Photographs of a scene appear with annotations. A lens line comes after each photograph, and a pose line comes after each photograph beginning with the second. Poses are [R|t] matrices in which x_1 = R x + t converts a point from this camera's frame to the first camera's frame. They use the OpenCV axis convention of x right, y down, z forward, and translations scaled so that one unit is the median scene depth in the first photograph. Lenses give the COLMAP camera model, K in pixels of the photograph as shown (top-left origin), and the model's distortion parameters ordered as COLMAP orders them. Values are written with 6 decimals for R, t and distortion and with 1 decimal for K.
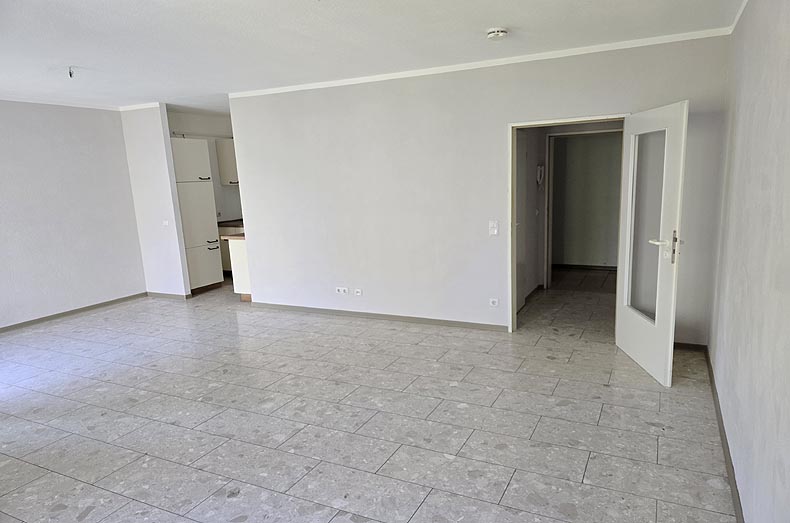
lens RADIAL K [[527.2, 0, 395.8], [0, 527.2, 285.0], [0, 0, 1]] dist [0.056021, -0.052342]
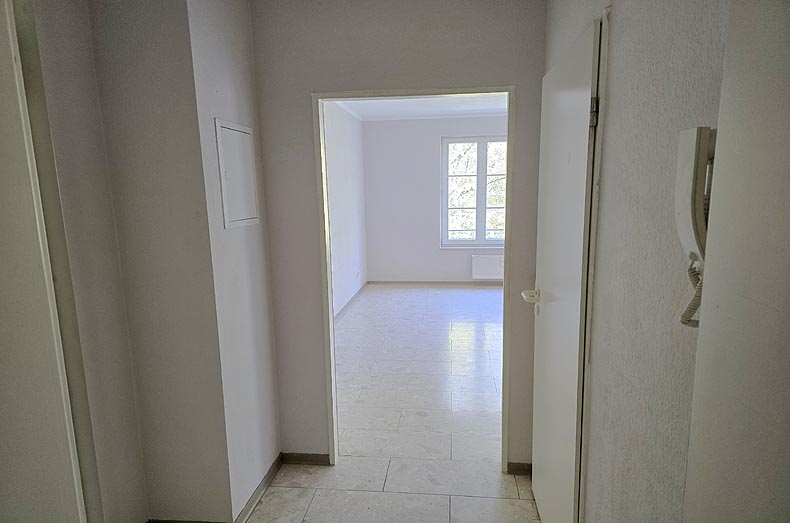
lens RADIAL K [[523.6, 0, 392.1], [0, 523.6, 282.3], [0, 0, 1]] dist [0.073603, -0.072778]
pose [[-0.937793, 0.112072, -0.328610, 0.651585], [-0.022805, 0.924543, 0.380394, -0.394989], [0.346446, 0.364225, -0.864474, 1.812473]]
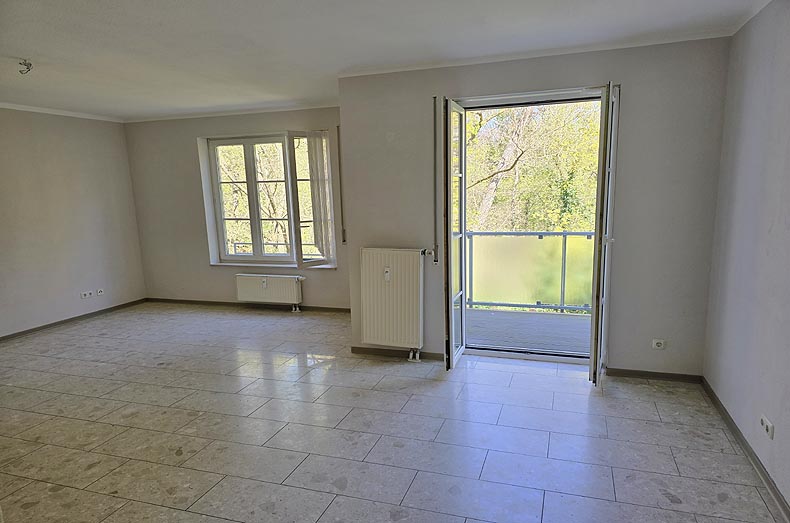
lens RADIAL K [[527.2, 0, 395.8], [0, 527.2, 285.0], [0, 0, 1]] dist [0.056021, -0.052342]
pose [[-0.988699, 0.089002, -0.120635, -0.623477], [0.035127, 0.919831, 0.390740, -0.370605], [0.145741, 0.382086, -0.912562, 1.848168]]
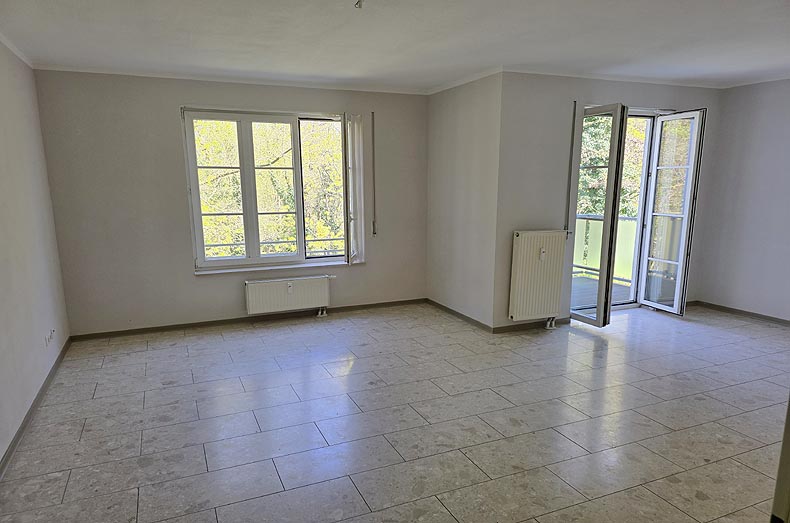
lens RADIAL K [[523.6, 0, 392.1], [0, 523.6, 282.3], [0, 0, 1]] dist [0.073603, -0.072778]
pose [[-0.637976, 0.189524, -0.746369, 0.495837], [-0.133135, 0.927498, 0.349317, -0.278290], [0.758460, 0.322224, -0.566489, 1.243105]]
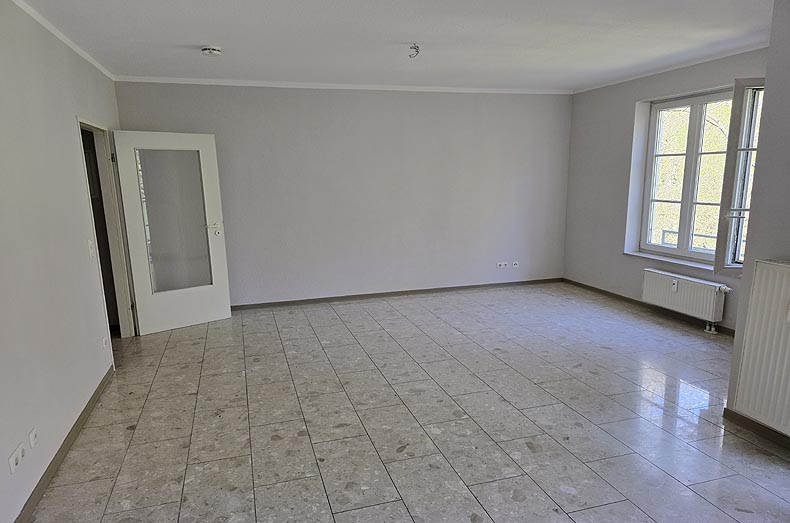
lens RADIAL K [[523.6, 0, 392.1], [0, 523.6, 282.3], [0, 0, 1]] dist [0.073603, -0.072778]
pose [[-0.684756, -0.099287, 0.721977, -0.888609], [0.195819, 0.929177, 0.313504, -0.286609], [-0.701971, 0.356051, -0.616818, 1.535869]]
